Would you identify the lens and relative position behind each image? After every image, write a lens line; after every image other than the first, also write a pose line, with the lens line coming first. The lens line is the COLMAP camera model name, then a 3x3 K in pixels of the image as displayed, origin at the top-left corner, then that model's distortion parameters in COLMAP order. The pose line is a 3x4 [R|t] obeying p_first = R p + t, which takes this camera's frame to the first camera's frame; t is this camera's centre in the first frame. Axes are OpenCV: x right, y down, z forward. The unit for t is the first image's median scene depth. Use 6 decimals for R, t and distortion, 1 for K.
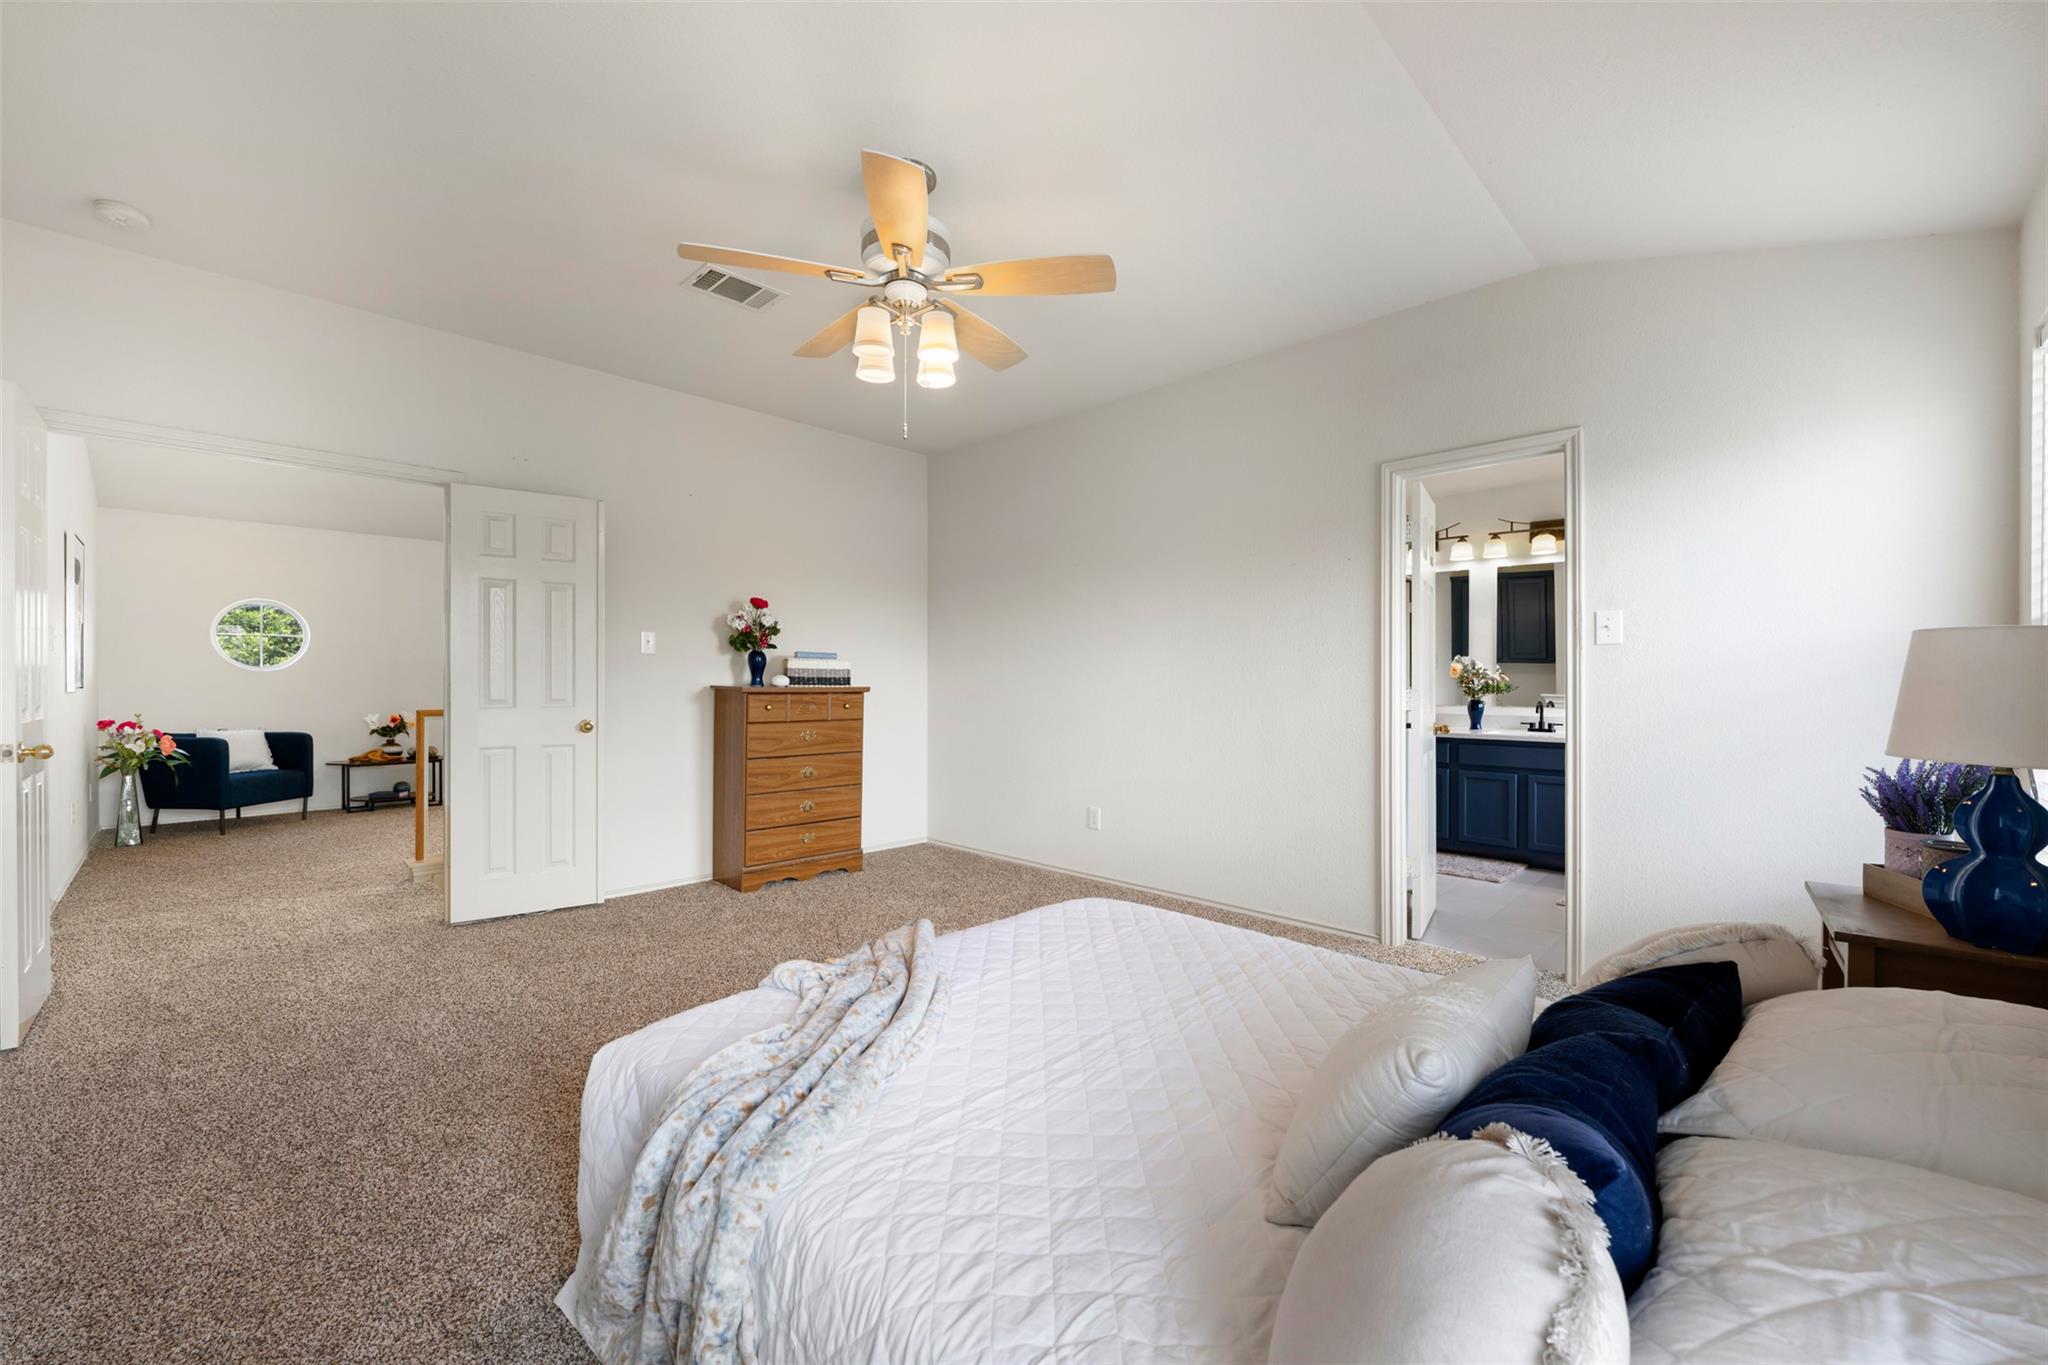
lens RADIAL K [[813.0, 0, 1034.4], [0, 813.0, 677.5], [0, 0, 1]] dist [0.001168, -0.000059]
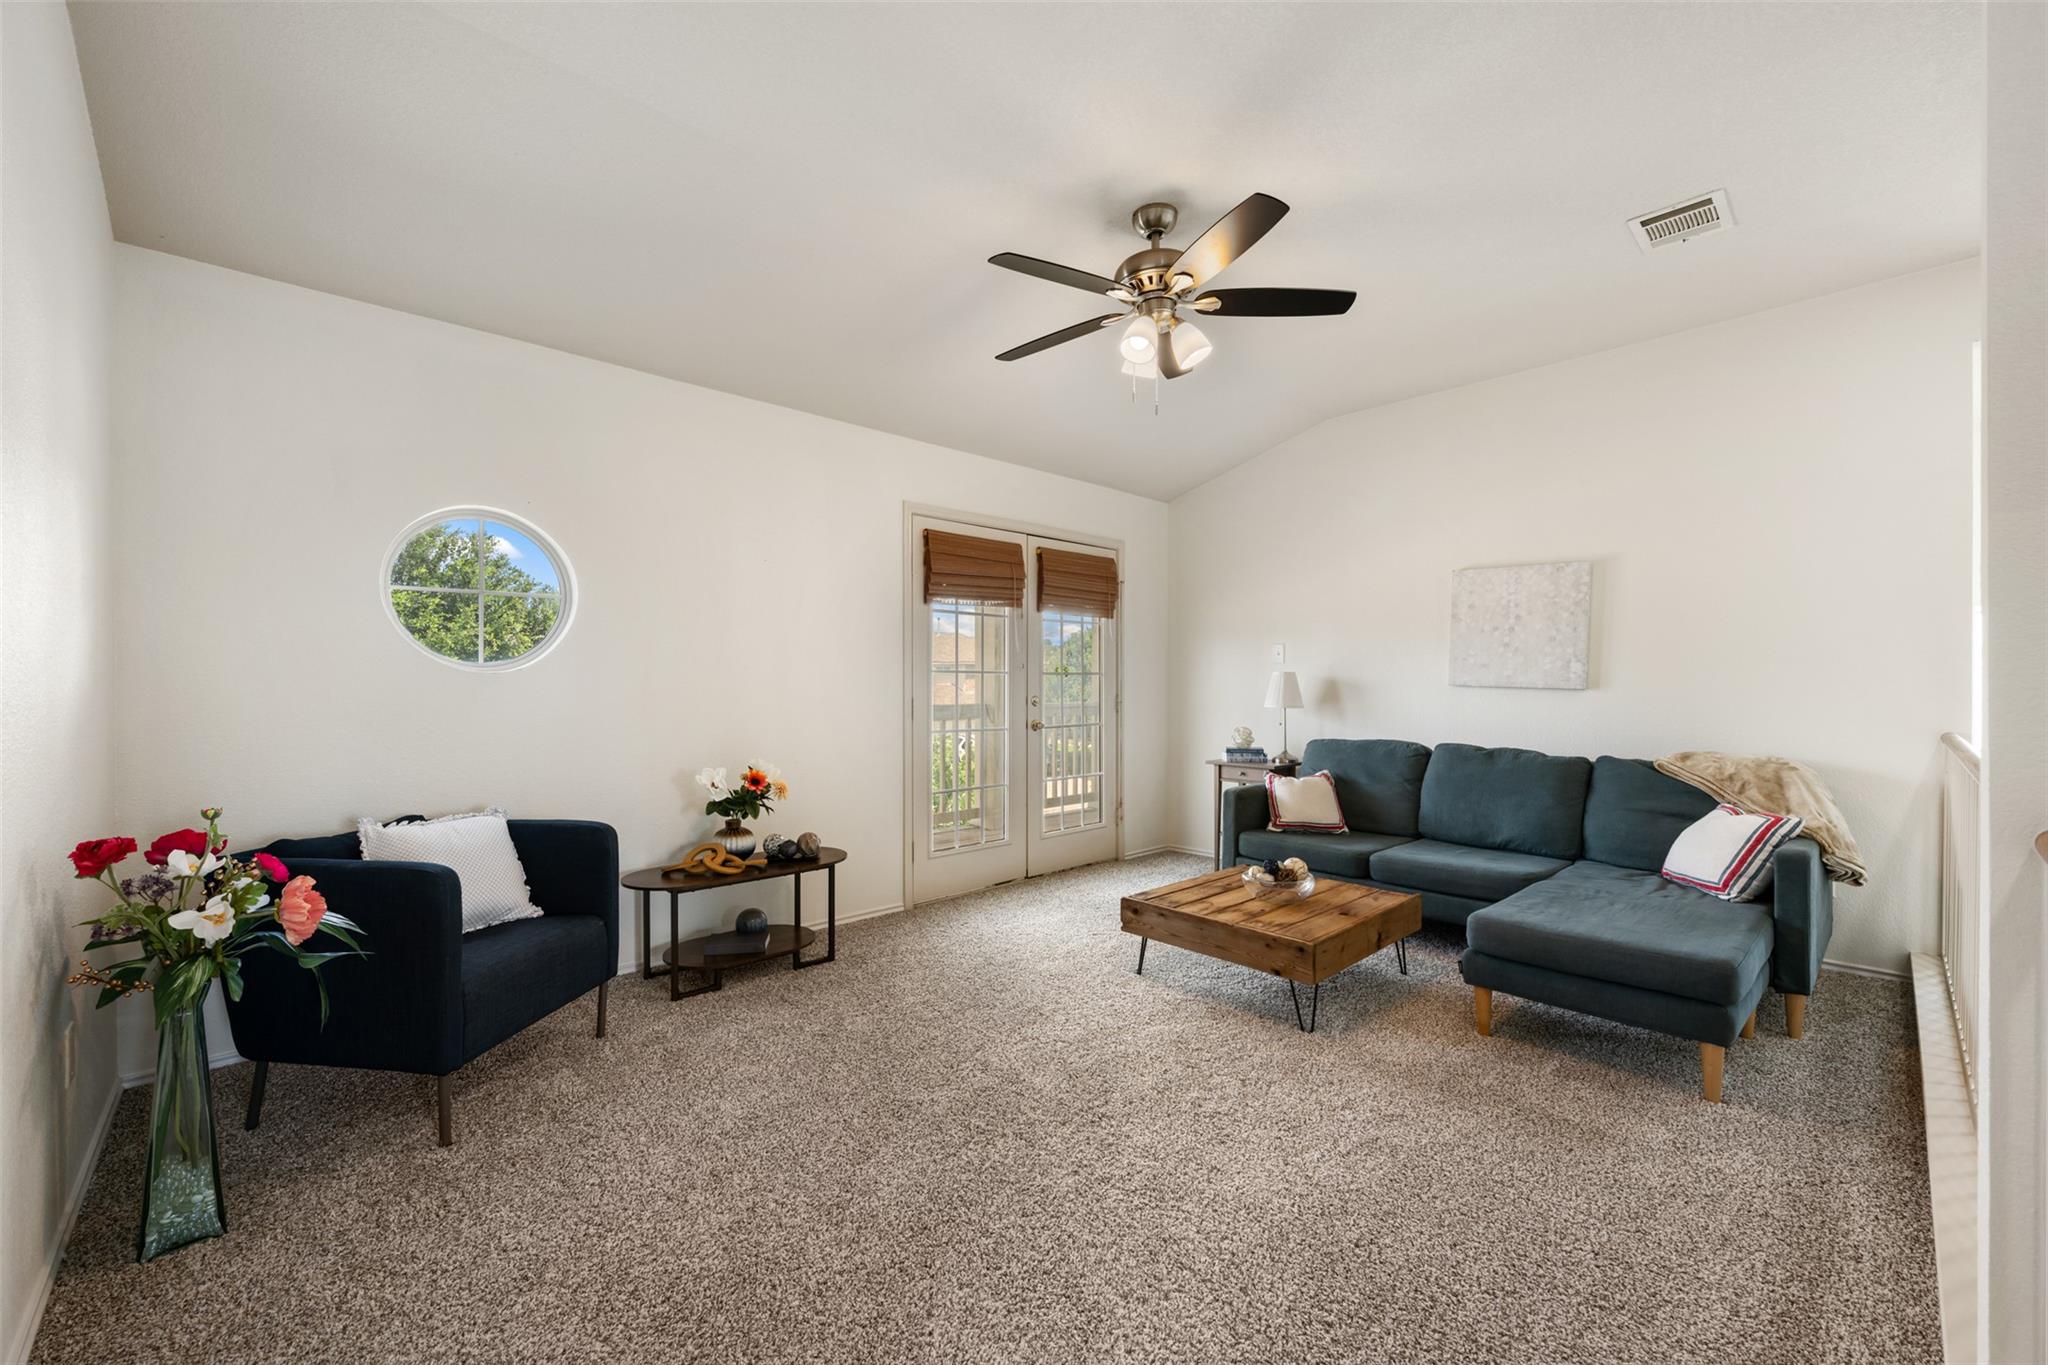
lens RADIAL K [[813.0, 0, 1014.3], [0, 813.0, 691.5], [0, 0, 1]] dist [0.001168, -0.000059]
pose [[0.997896, -0.010509, -0.063985, -0.668508], [0.010669, 0.999941, 0.002165, 0.004012], [0.063959, -0.002843, 0.997948, 0.612124]]
